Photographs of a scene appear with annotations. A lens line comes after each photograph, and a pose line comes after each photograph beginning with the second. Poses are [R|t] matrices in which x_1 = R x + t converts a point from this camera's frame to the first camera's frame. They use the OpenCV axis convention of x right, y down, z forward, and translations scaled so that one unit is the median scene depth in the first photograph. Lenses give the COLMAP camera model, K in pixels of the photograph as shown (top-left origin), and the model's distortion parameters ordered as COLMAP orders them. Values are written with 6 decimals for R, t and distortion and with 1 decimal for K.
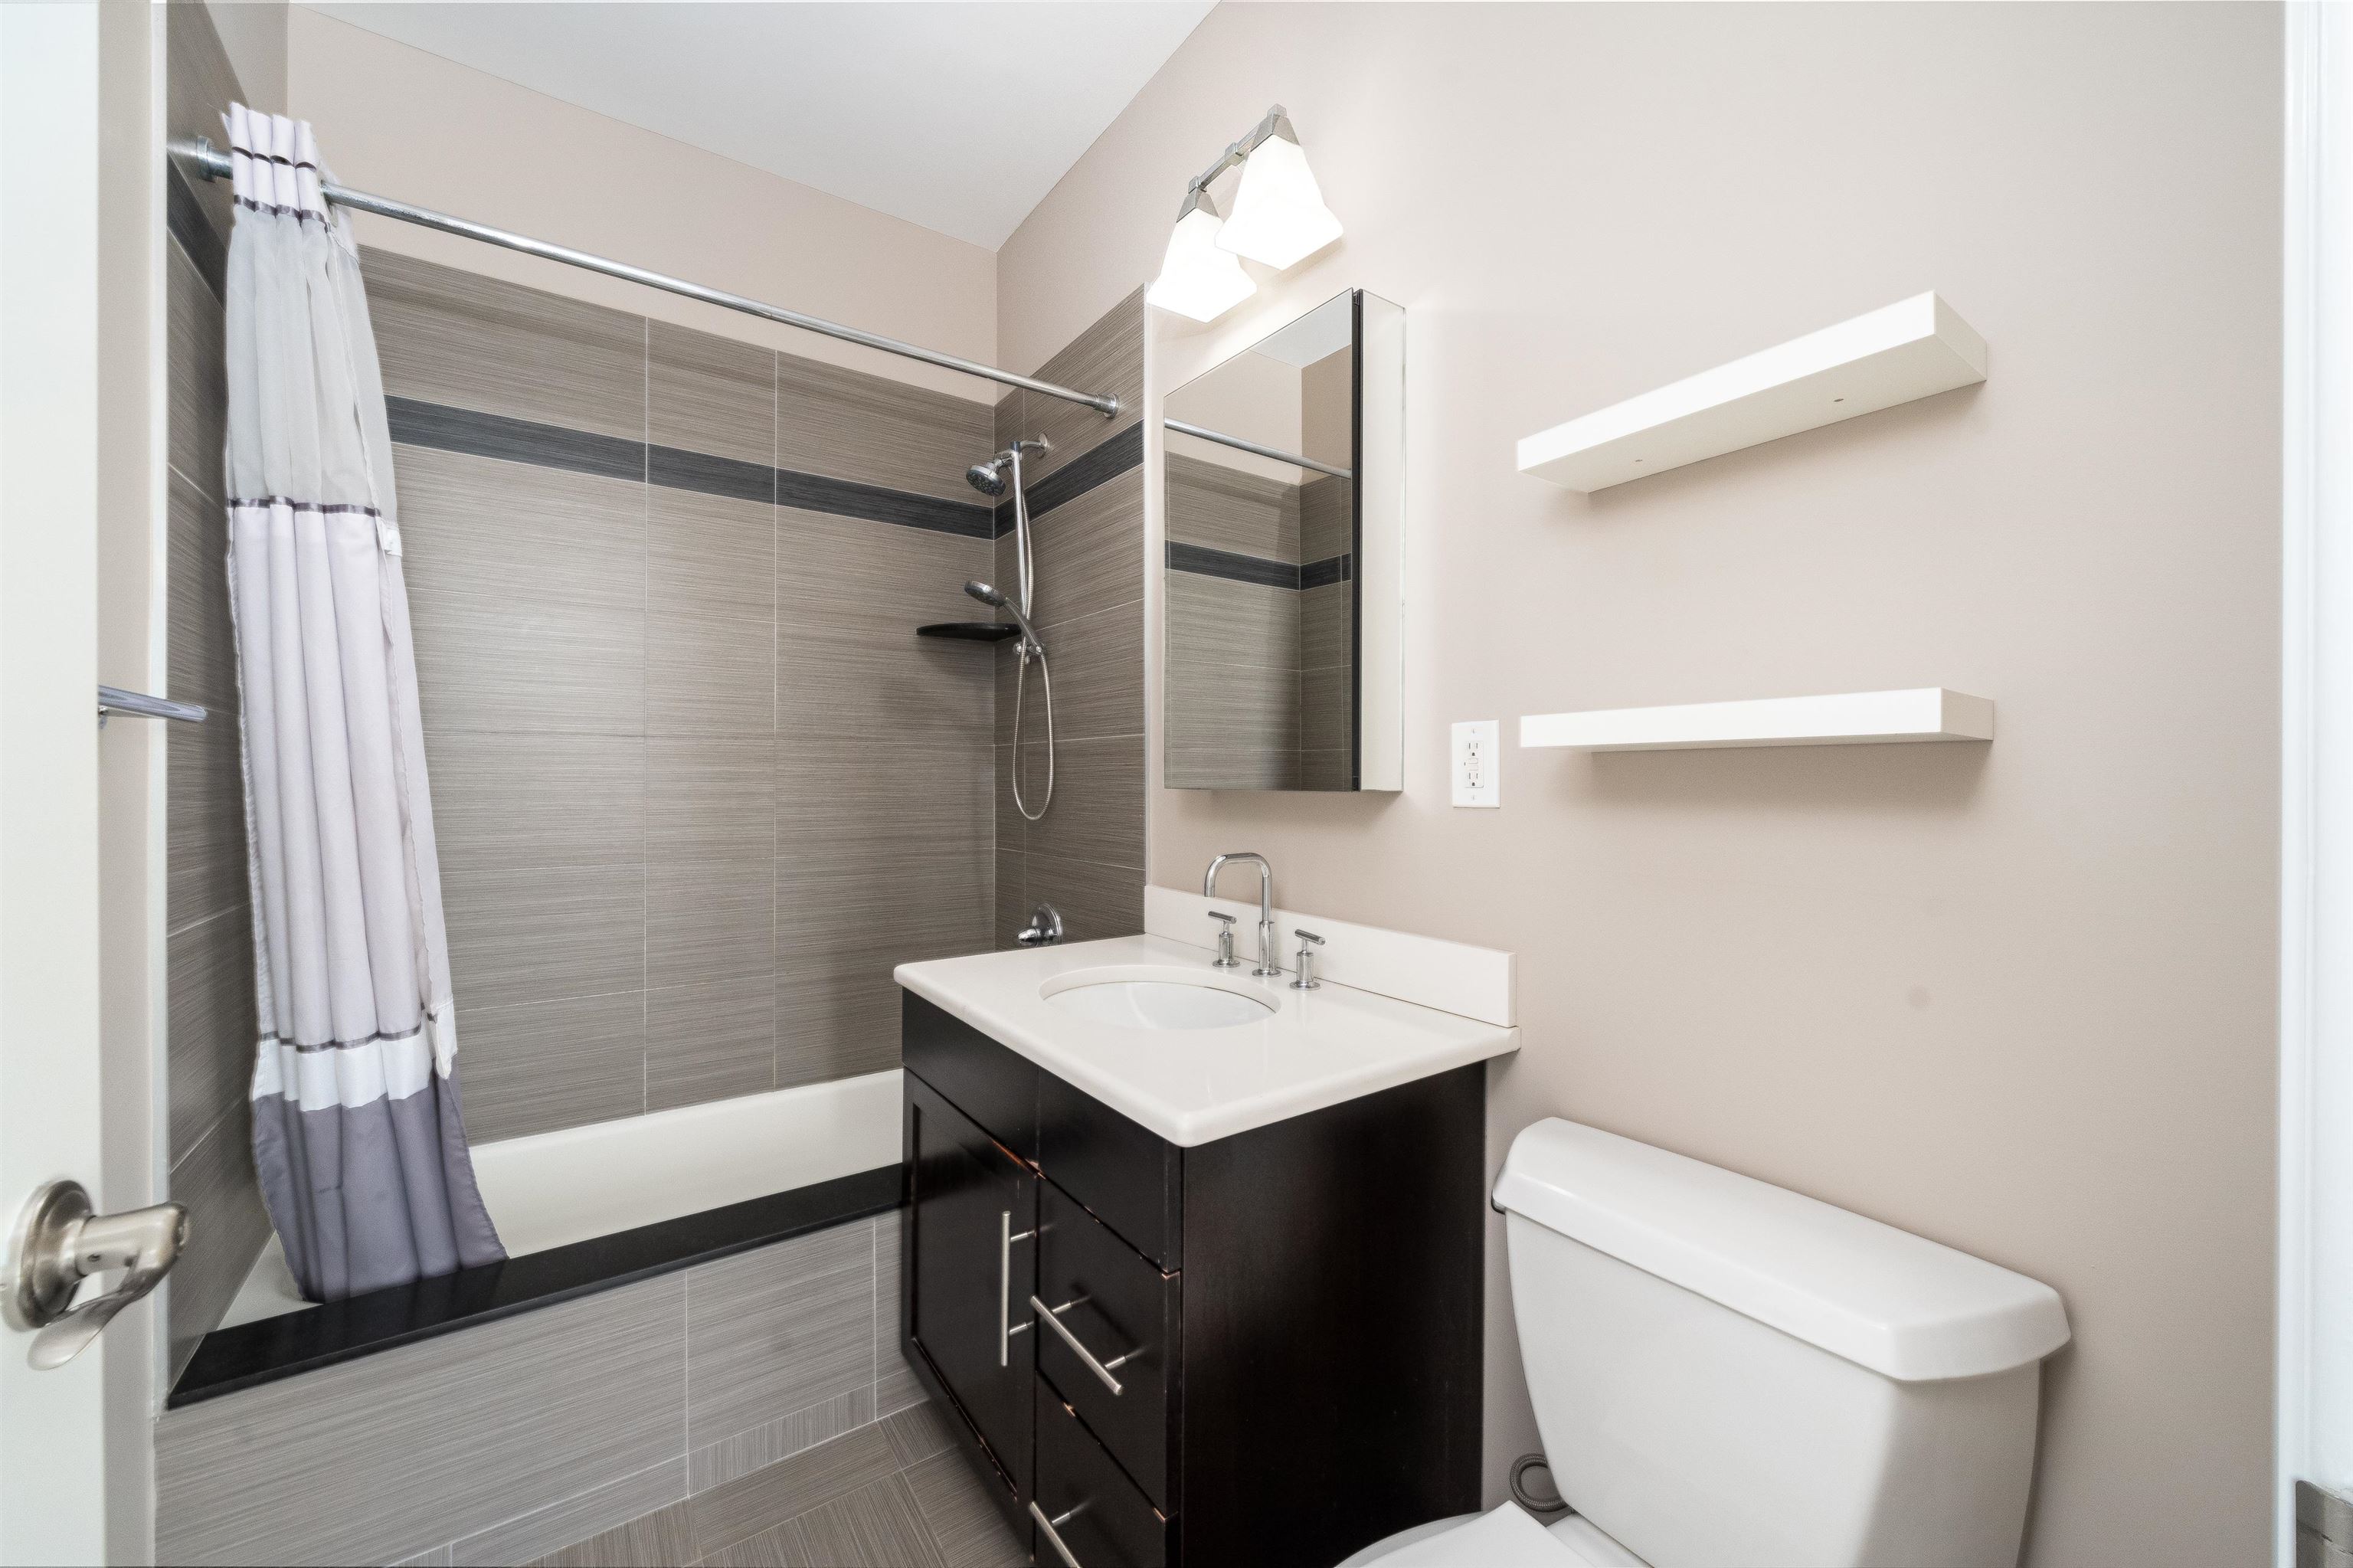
lens RADIAL K [[893.0, 0, 1176.5], [0, 893.0, 784.0], [0, 0, 1]] dist [-0.000437, -0.000018]
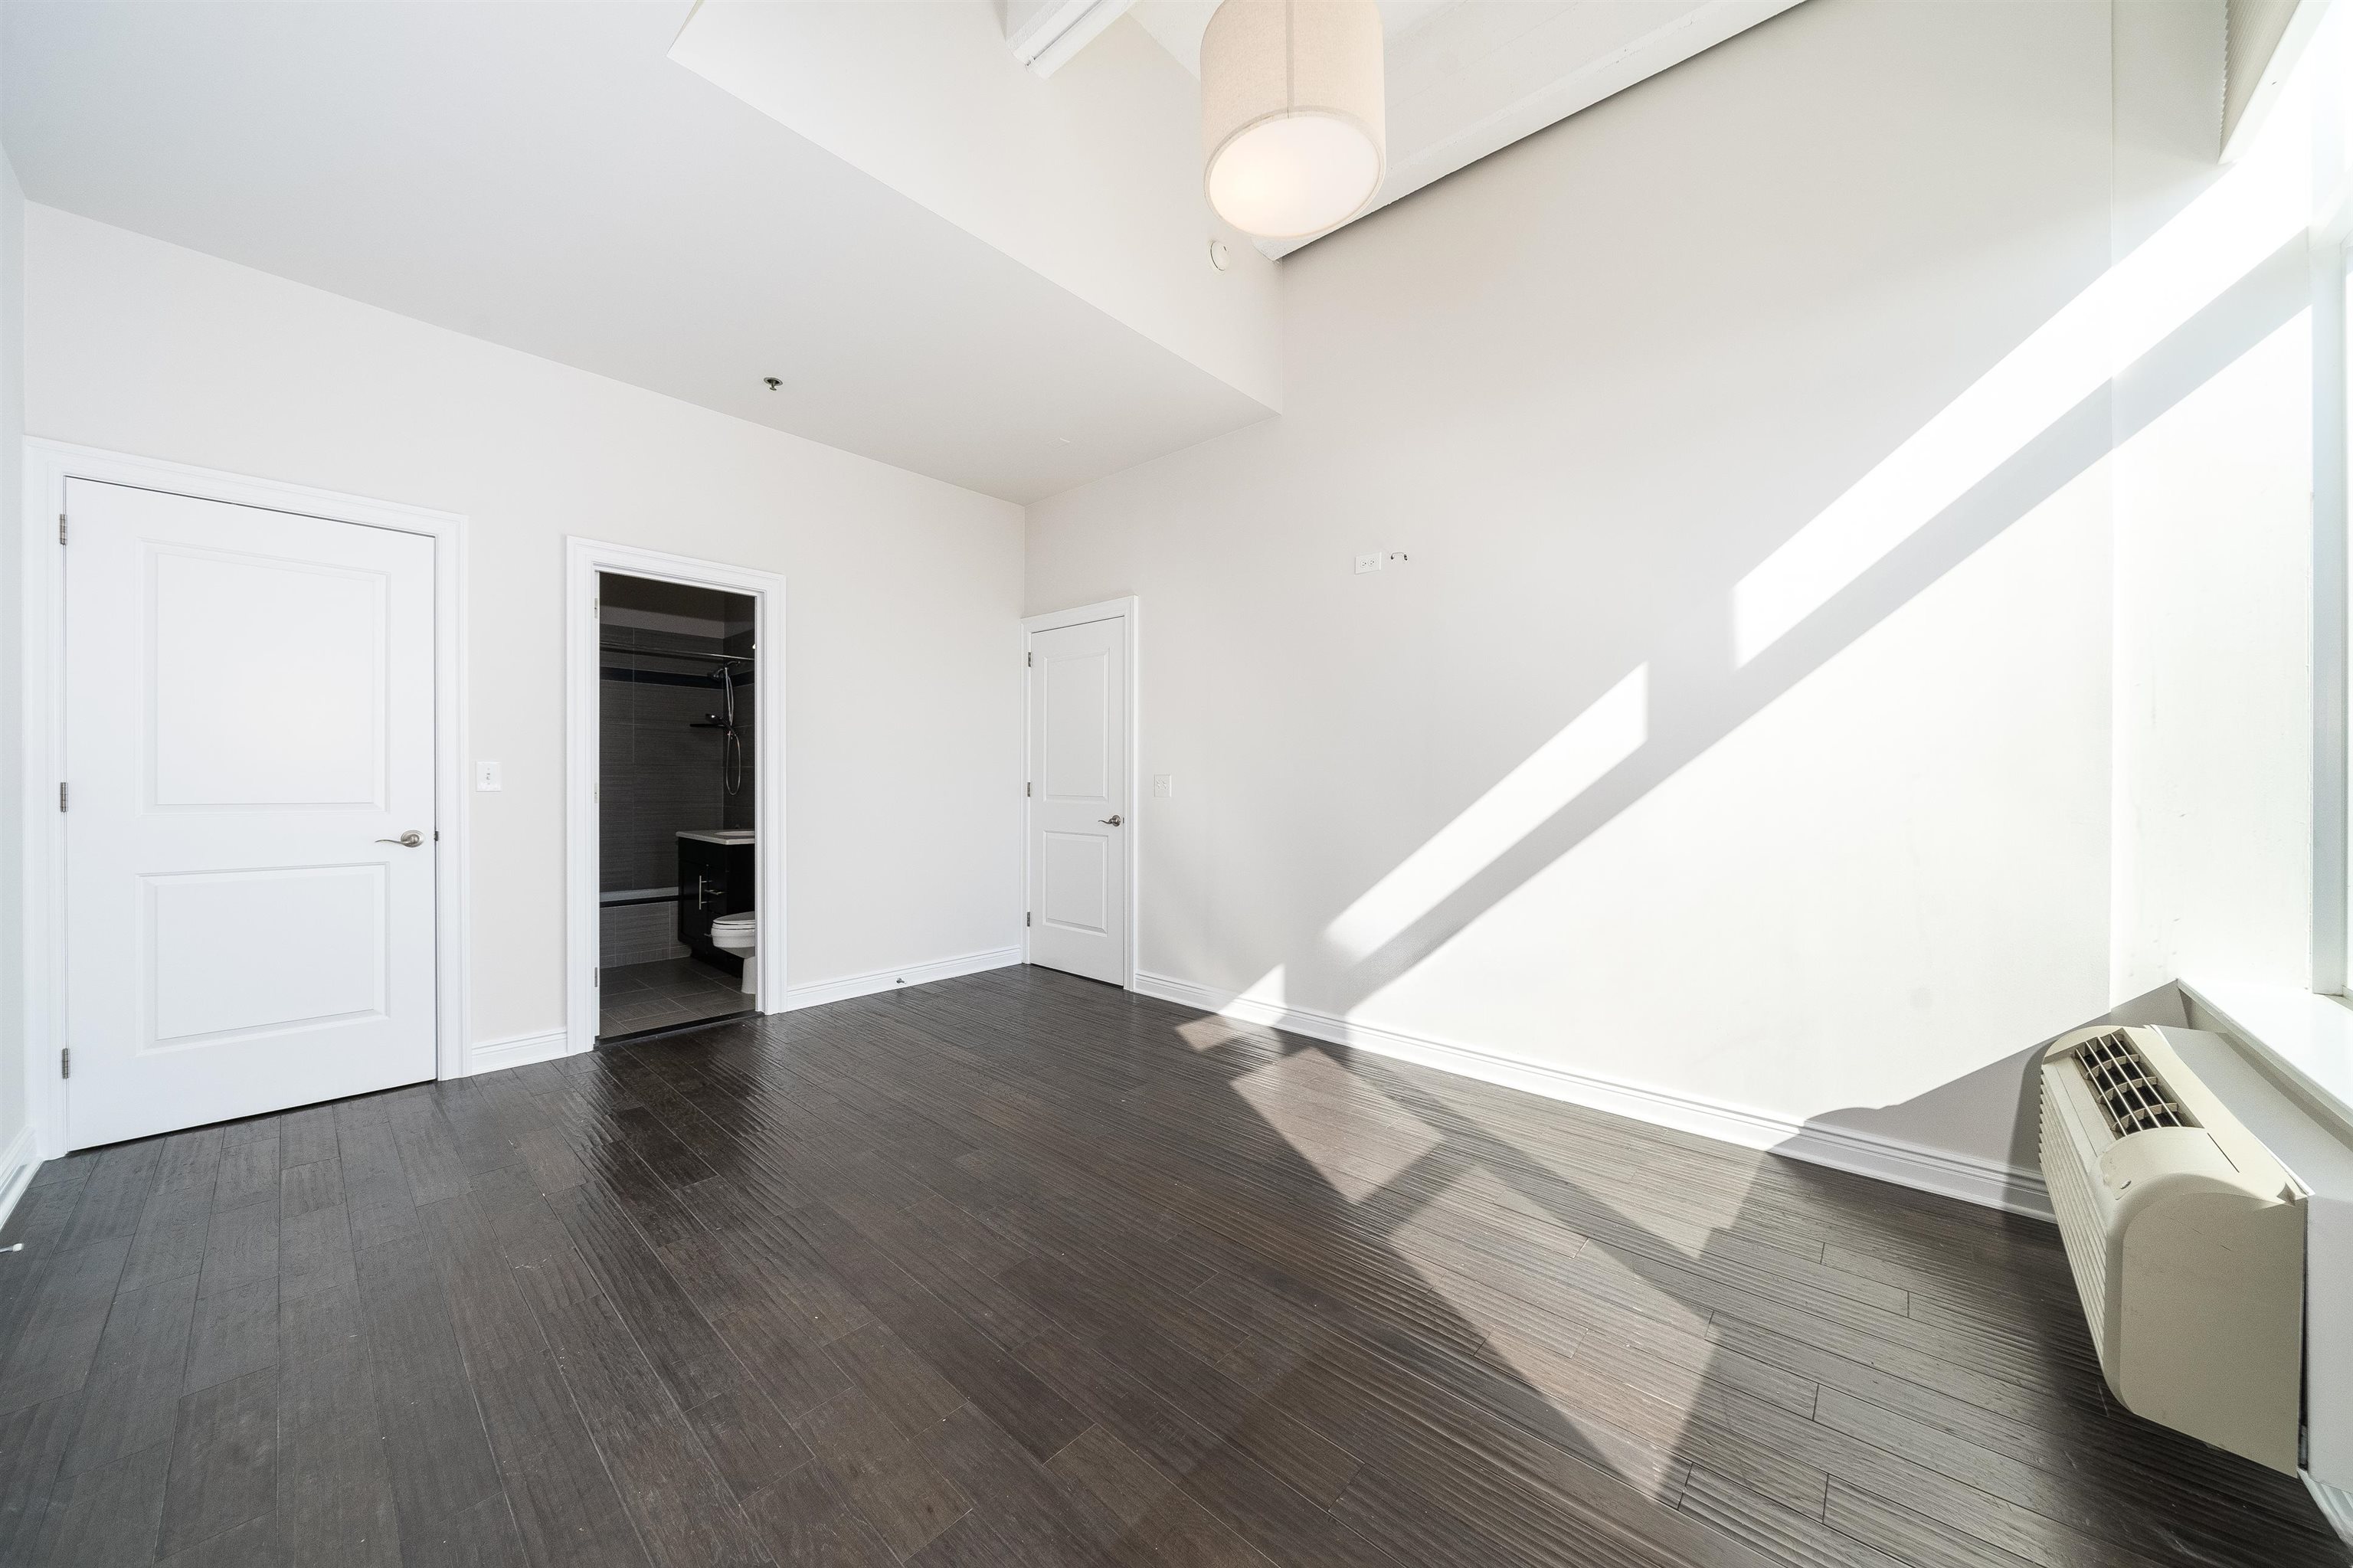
lens RADIAL K [[821.0, 0, 1172.9], [0, 821.0, 776.3], [0, 0, 1]] dist [-0.000222, -0.000031]
pose [[0.976200, 0.003604, 0.216843, 0.649592], [-0.002650, 0.999985, -0.004688, -0.009488], [-0.216857, 0.004002, 0.976195, -1.888927]]
